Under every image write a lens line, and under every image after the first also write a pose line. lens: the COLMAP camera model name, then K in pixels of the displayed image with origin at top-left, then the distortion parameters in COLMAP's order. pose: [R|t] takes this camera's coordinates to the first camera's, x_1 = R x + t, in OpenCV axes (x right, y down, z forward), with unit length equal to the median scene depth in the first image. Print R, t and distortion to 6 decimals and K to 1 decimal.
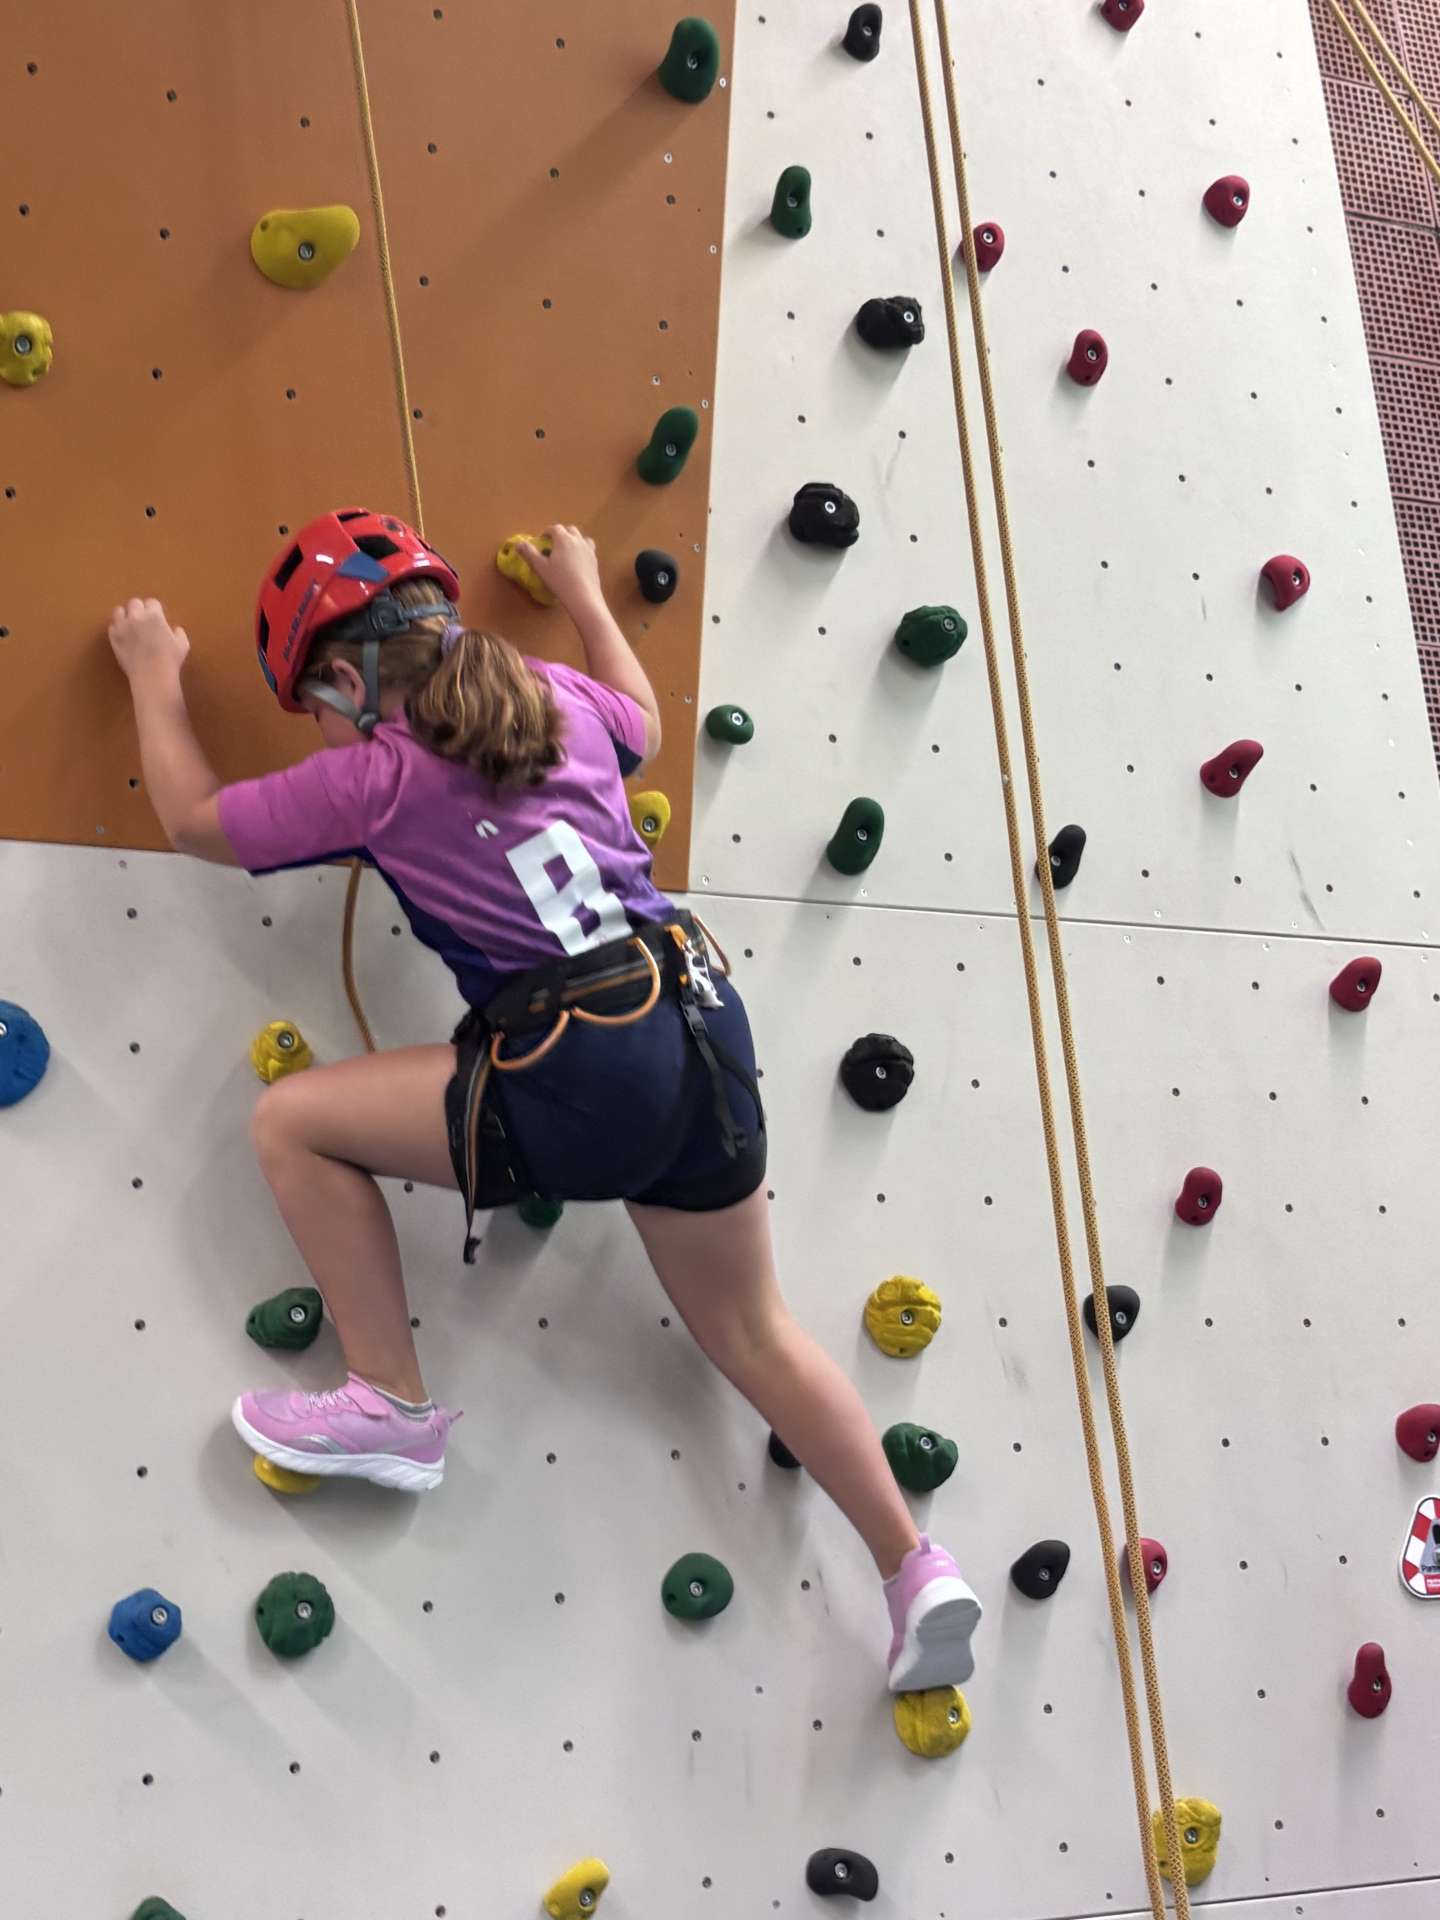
lens RADIAL K [[2802.6, 0, 728.0], [0, 2802.6, 965.3], [0, 0, 1]] dist [0.082988, 0.000000]
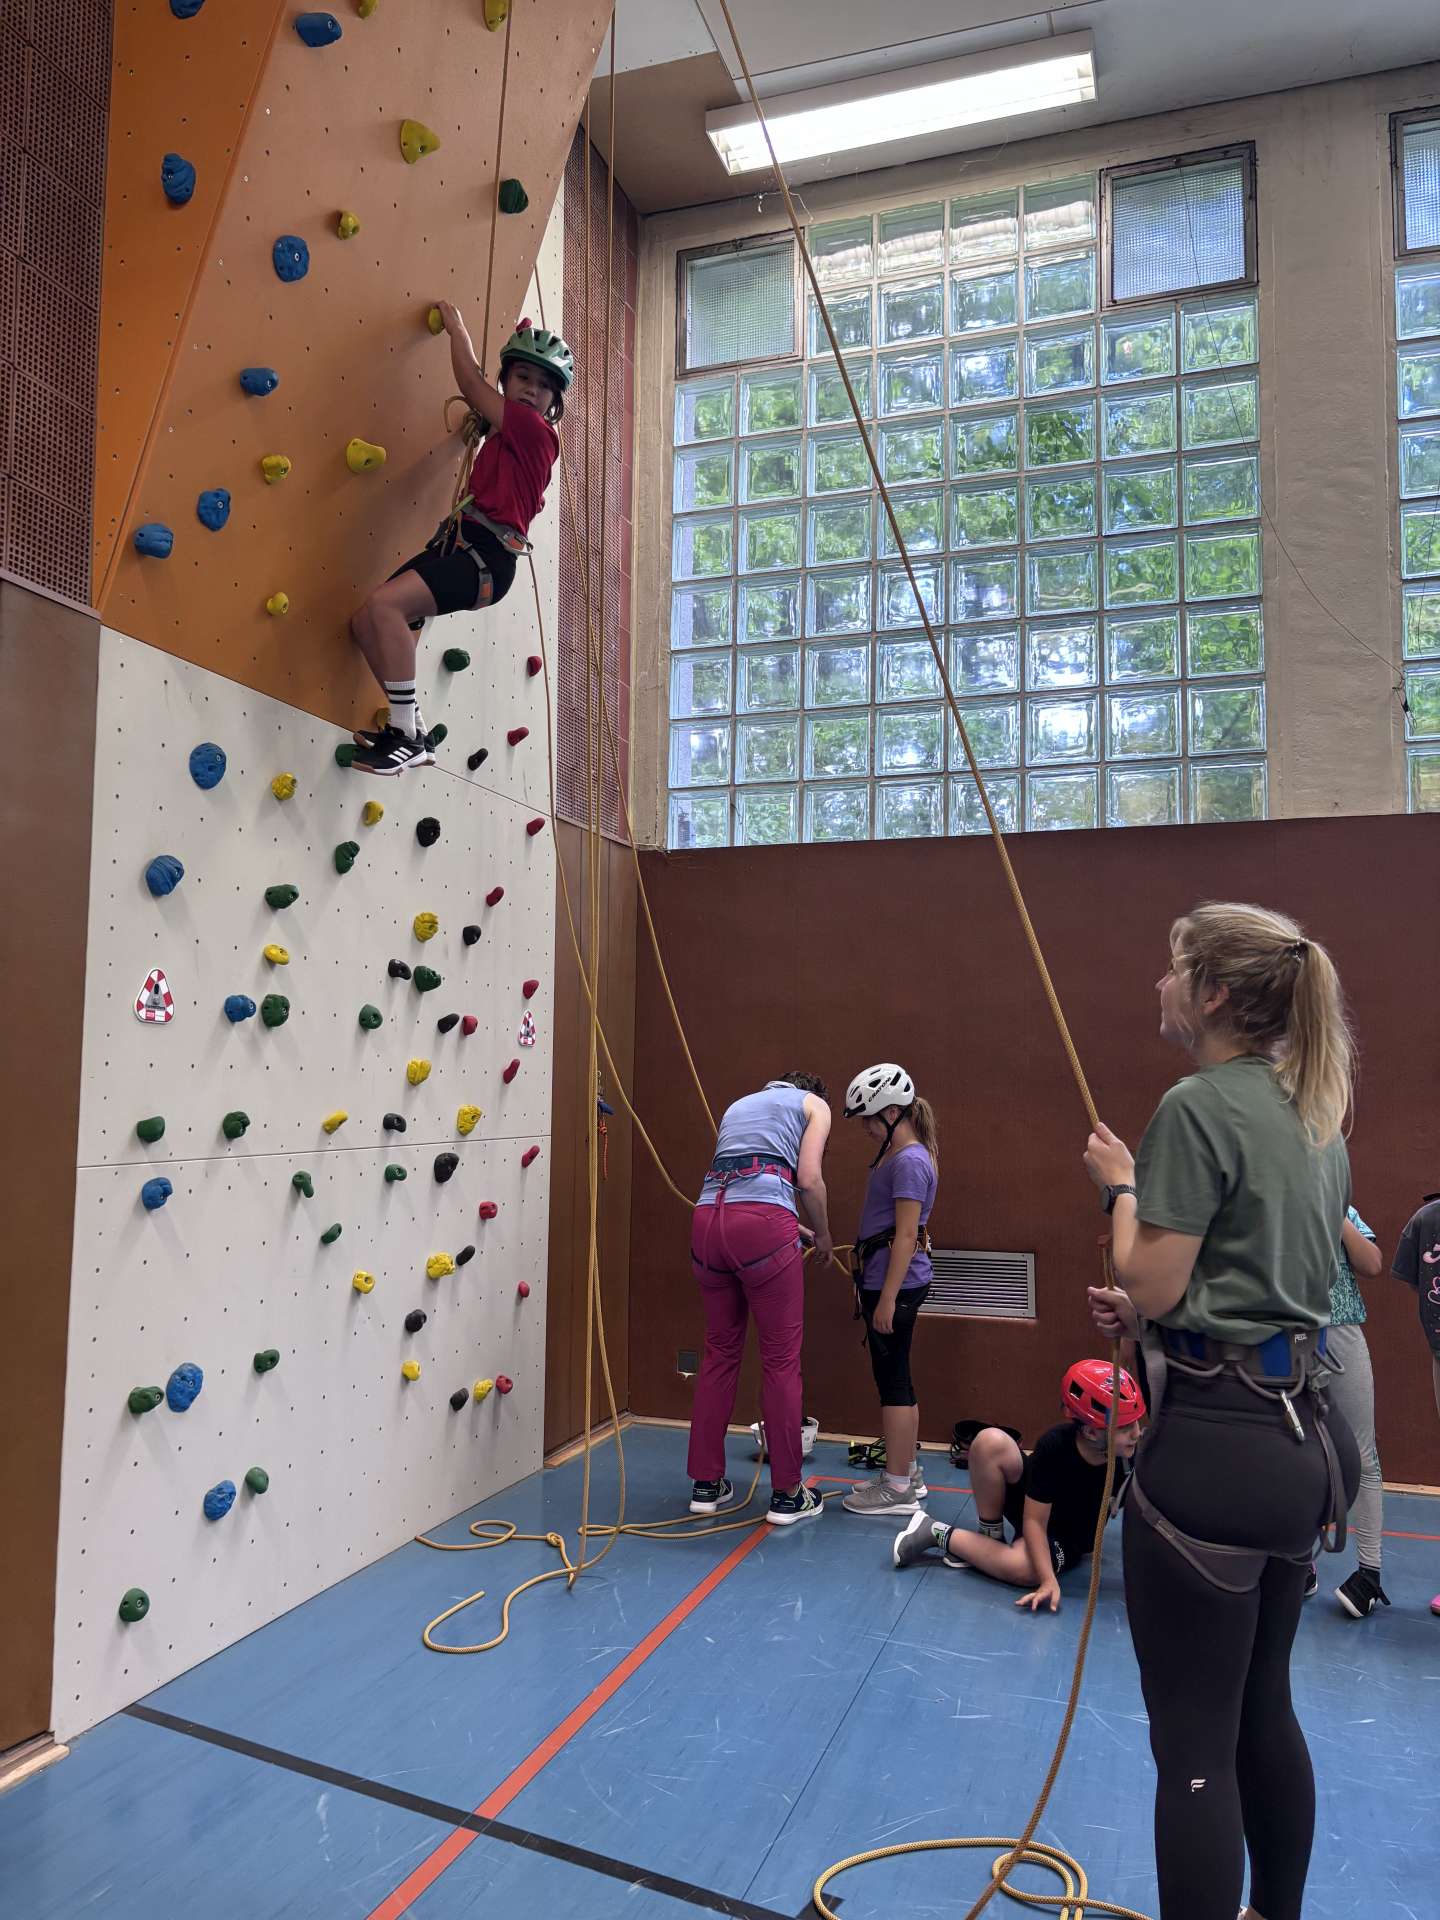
lens RADIAL K [[1447.1, 0, 718.3], [0, 1447.1, 970.7], [0, 0, 1]] dist [0.051091, -0.059915]
pose [[0.702784, 0.148329, 0.695768, -0.699759], [-0.269440, 0.960659, 0.067356, -0.000760], [-0.658405, -0.234805, 0.715101, -0.173146]]
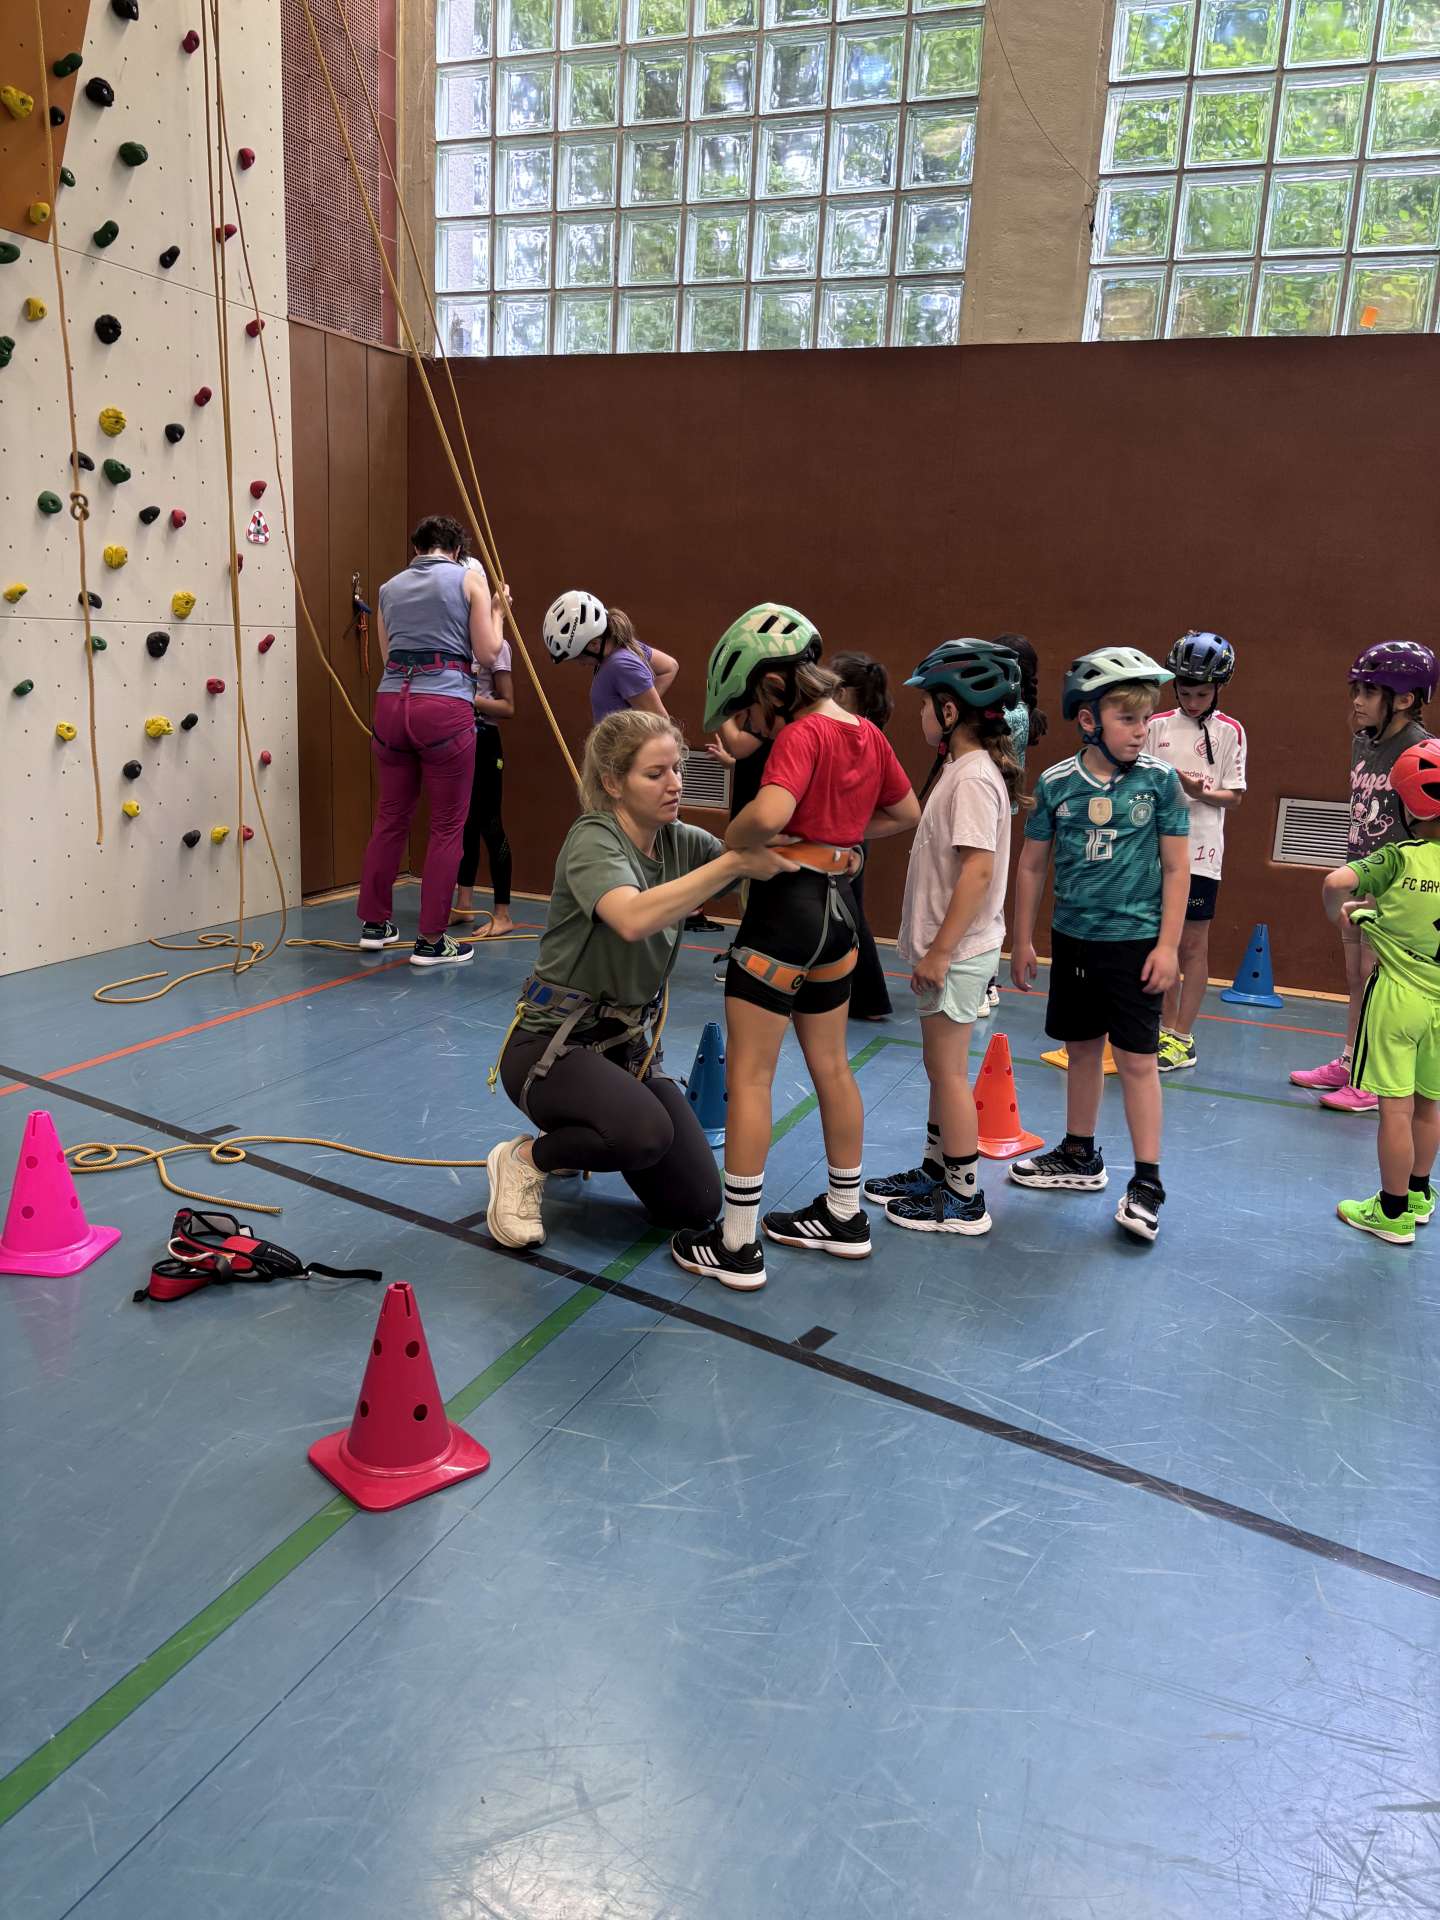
lens RADIAL K [[1447.1, 0, 721.4], [0, 1447.1, 981.3], [0, 0, 1]] dist [0.051091, -0.059915]
pose [[0.745938, -0.035953, 0.665044, -0.515810], [-0.297260, 0.875593, 0.380753, -0.138922], [-0.595997, -0.481710, 0.642451, -0.673883]]
